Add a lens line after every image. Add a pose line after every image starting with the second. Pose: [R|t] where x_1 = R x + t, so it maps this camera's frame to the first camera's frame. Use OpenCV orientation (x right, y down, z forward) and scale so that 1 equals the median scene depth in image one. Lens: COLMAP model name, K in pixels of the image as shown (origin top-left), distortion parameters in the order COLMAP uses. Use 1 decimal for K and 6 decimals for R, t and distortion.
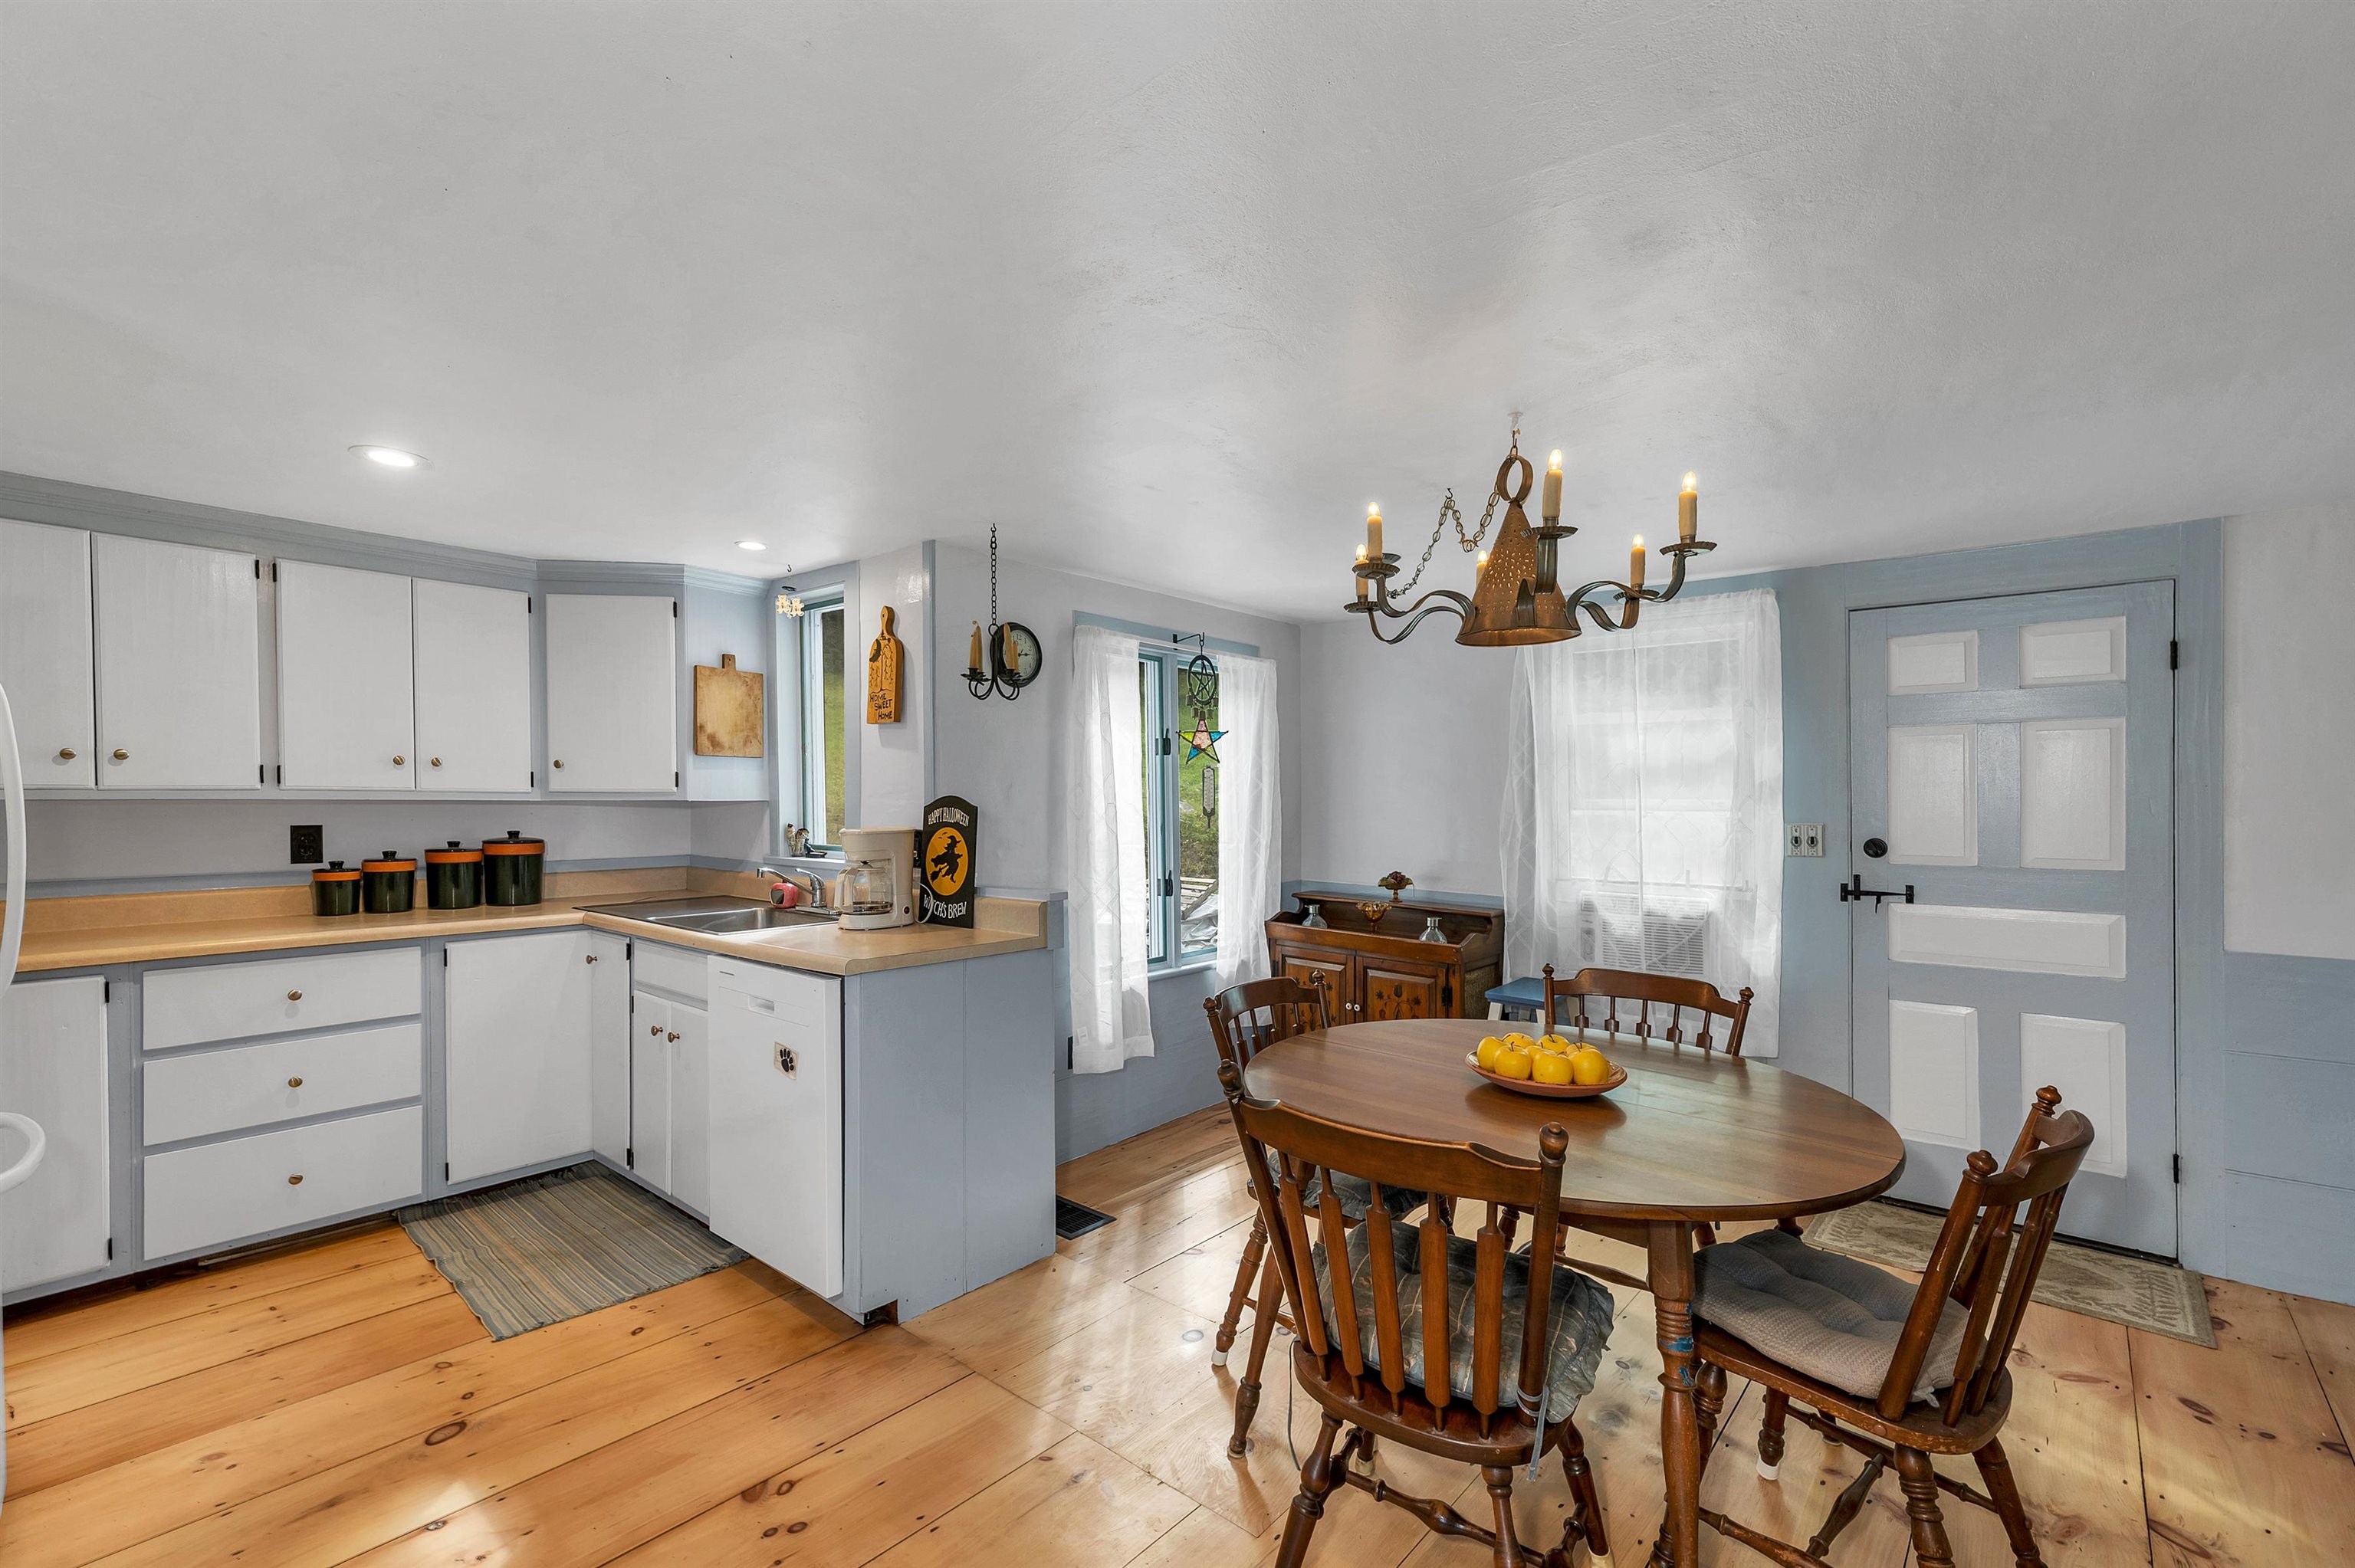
lens RADIAL K [[1002.2, 0, 1189.2], [0, 1002.2, 799.0], [0, 0, 1]] dist [0.003494, -0.000028]
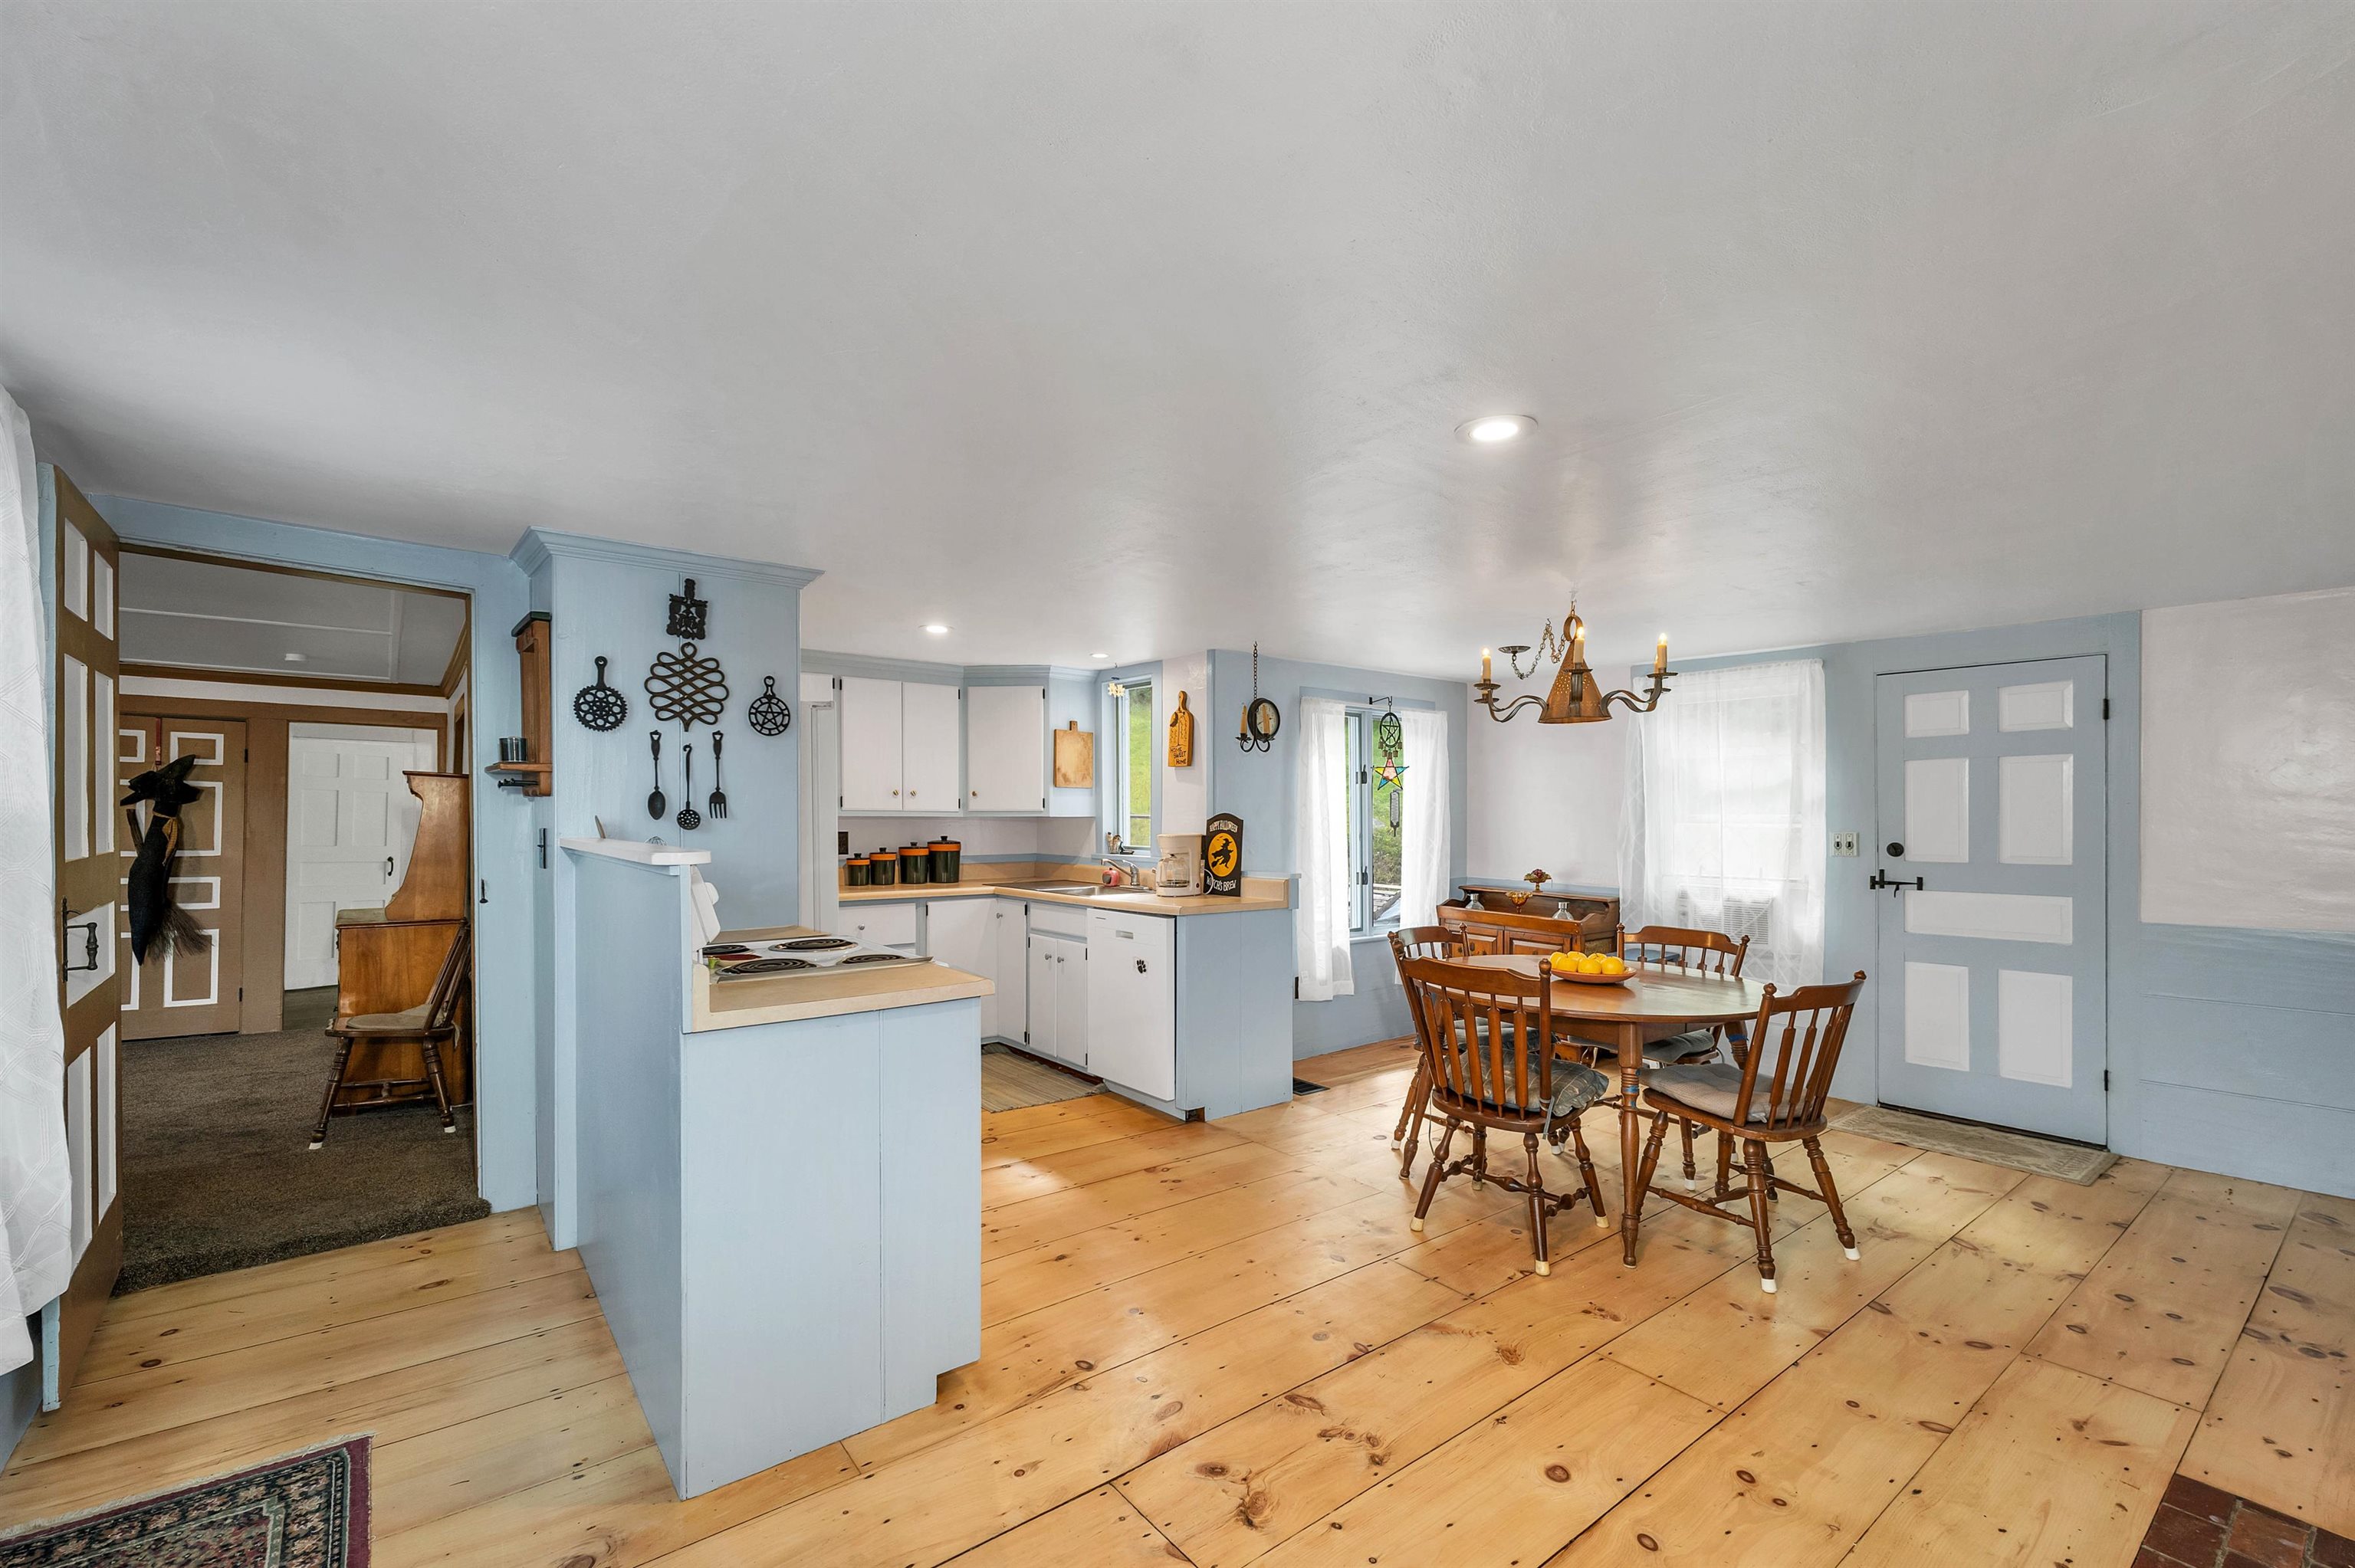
lens RADIAL K [[959.7, 0, 1184.1], [0, 959.7, 847.1], [0, 0, 1]] dist [-0.000932, -0.000174]
pose [[0.979347, 0.004705, -0.202130, 0.003414], [0.001769, 0.999492, 0.031835, 0.002026], [0.202177, -0.031535, 0.978841, -0.464949]]
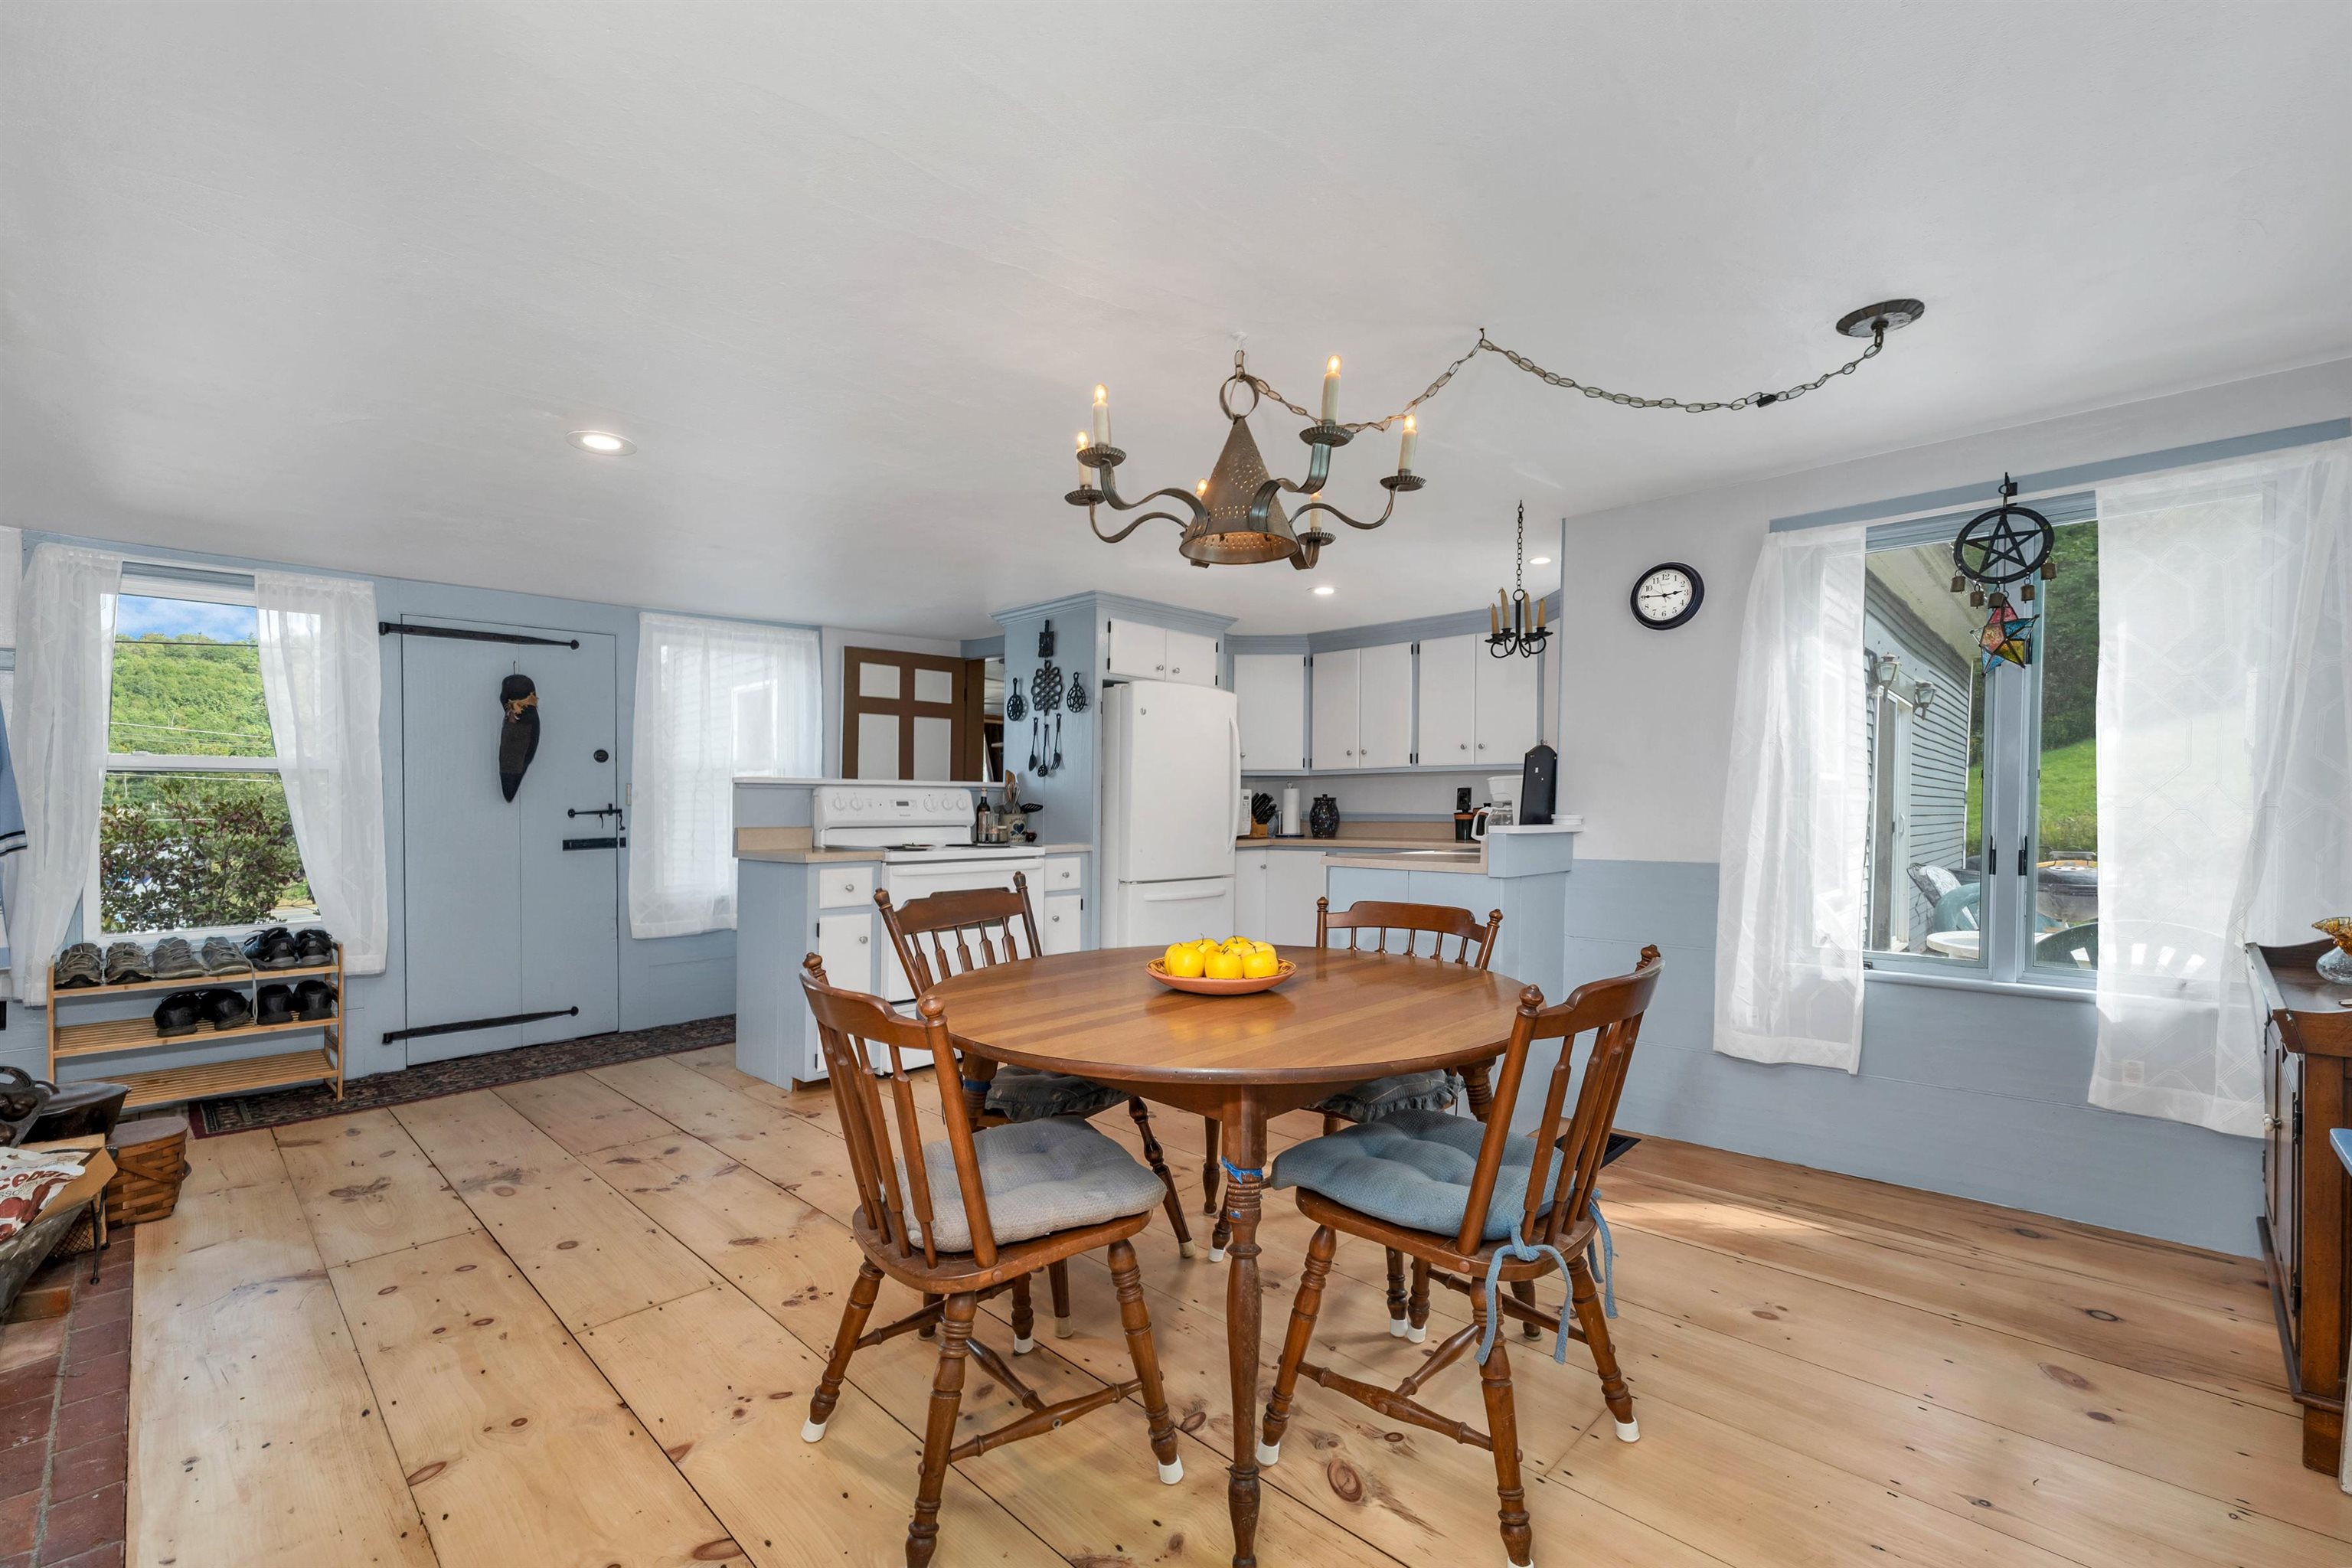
lens RADIAL K [[987.4, 0, 1226.5], [0, 987.4, 803.2], [0, 0, 1]] dist [-0.000791, 0.000733]
pose [[-0.017059, -0.009796, -0.999806, 0.846654], [0.004890, 0.999939, -0.009881, 0.069002], [0.999843, -0.005057, -0.017010, 0.638762]]
